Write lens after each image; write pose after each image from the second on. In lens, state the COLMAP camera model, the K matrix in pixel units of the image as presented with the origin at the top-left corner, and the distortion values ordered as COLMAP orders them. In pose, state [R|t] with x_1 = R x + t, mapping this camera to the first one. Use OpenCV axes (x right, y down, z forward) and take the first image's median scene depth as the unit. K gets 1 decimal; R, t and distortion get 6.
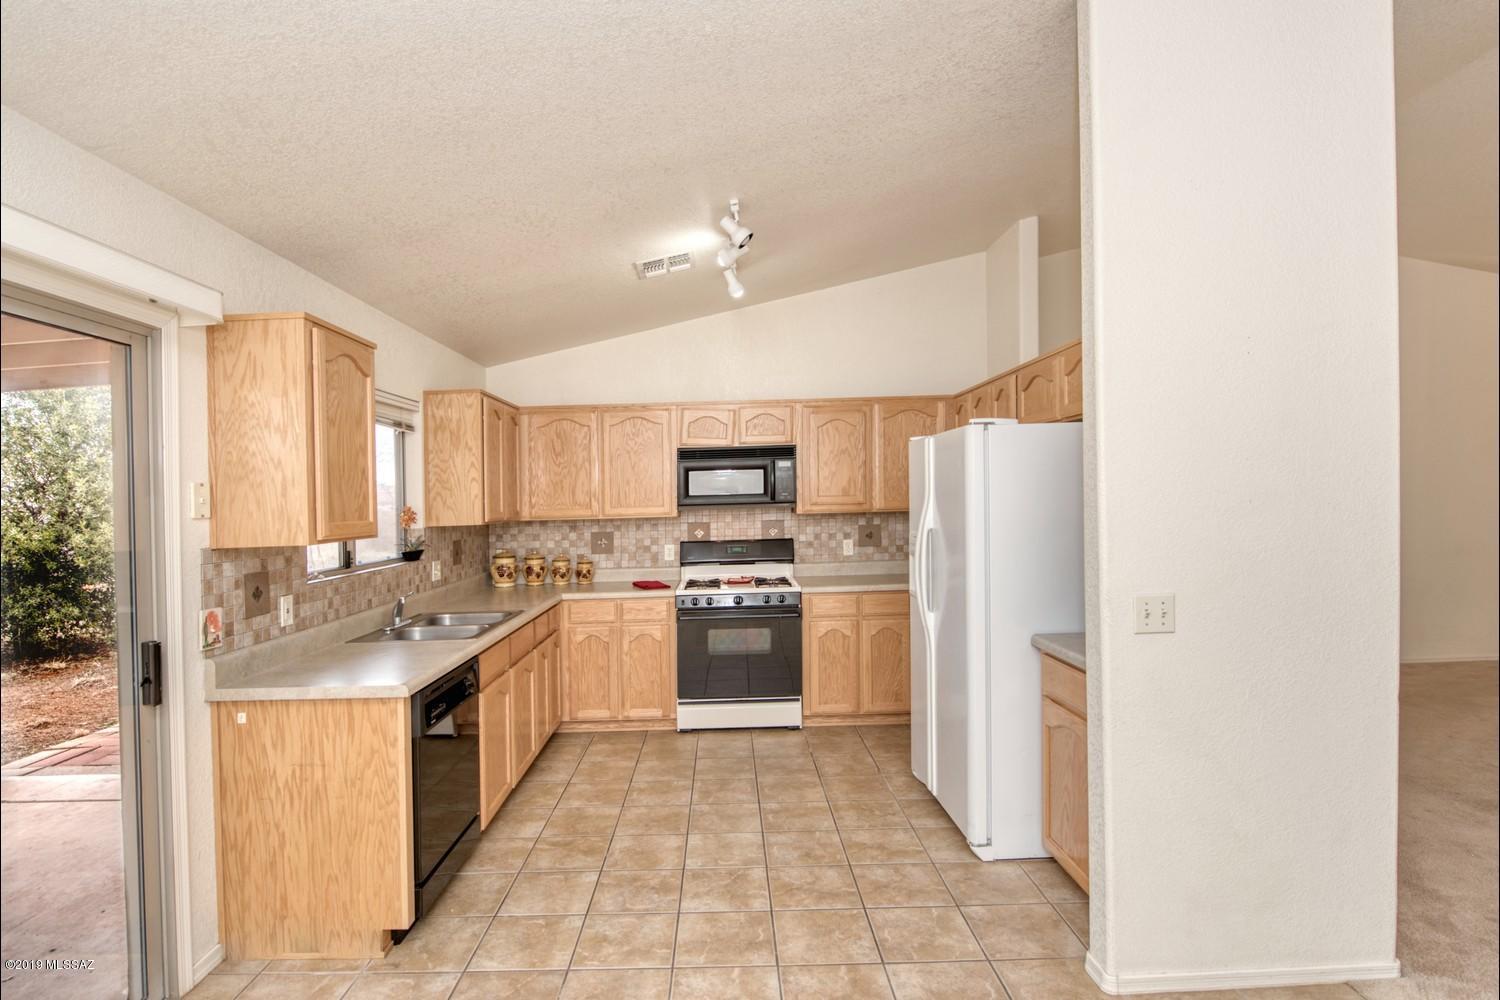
lens RADIAL K [[770.9, 0, 723.3], [0, 770.9, 523.7], [0, 0, 1]] dist [0.000535, 0.000009]
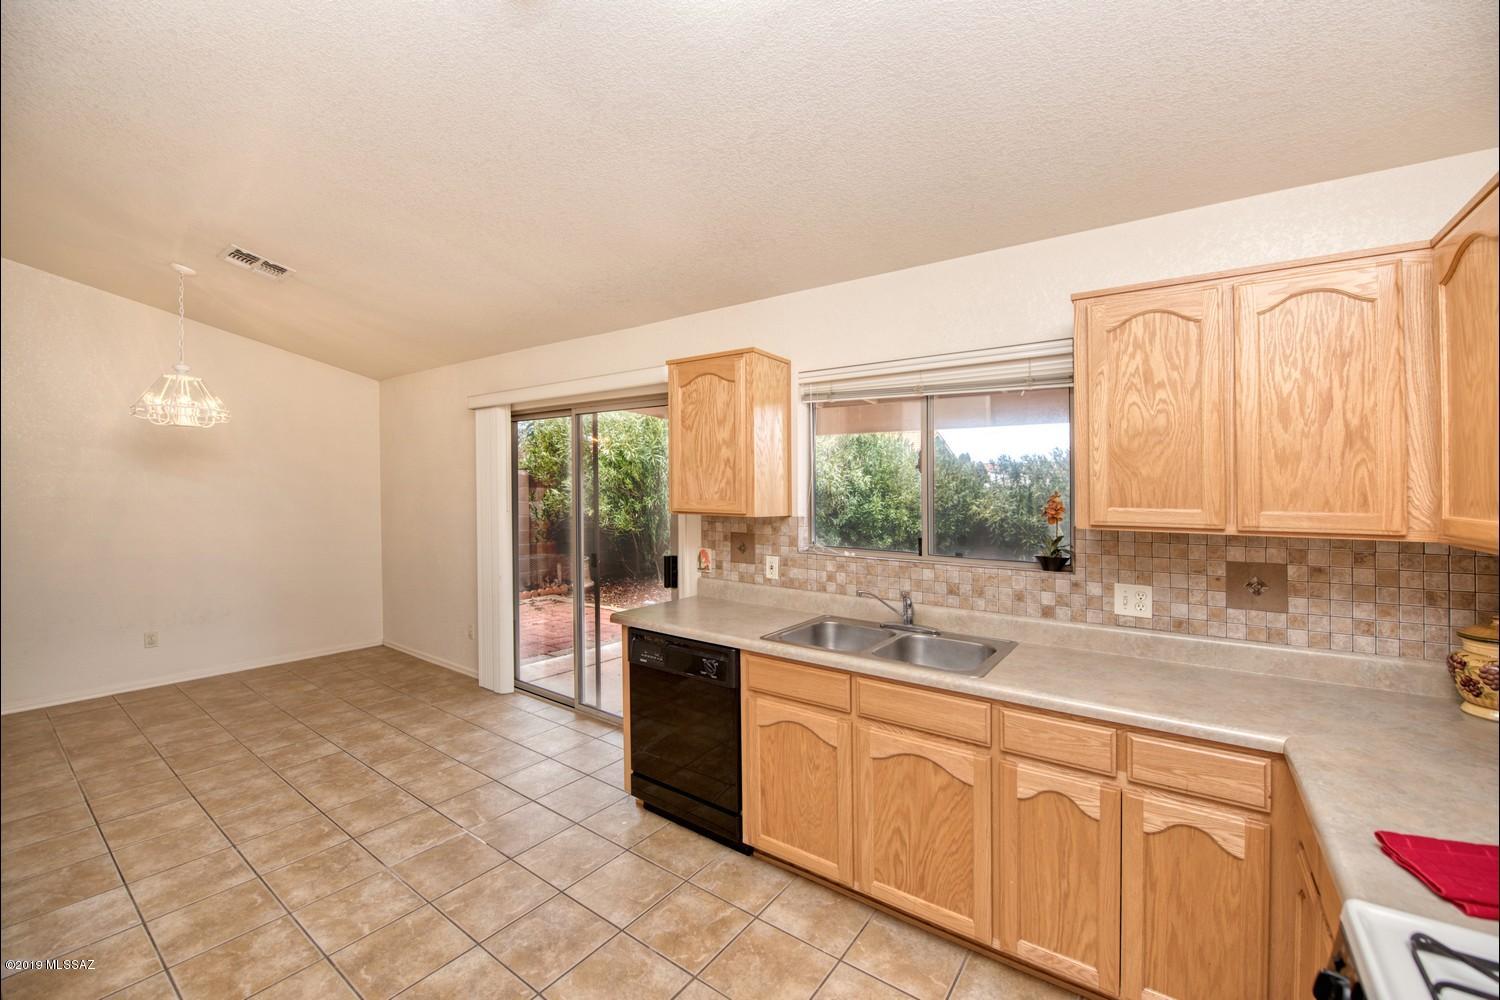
lens RADIAL K [[569.2, 0, 689.0], [0, 569.2, 476.2], [0, 0, 1]] dist [-0.016984, -0.000164]
pose [[-0.604834, 0.007086, -0.796320, 0.304347], [-0.015439, 0.999668, 0.020622, -0.063401], [0.796202, 0.024768, -0.604523, 1.526051]]
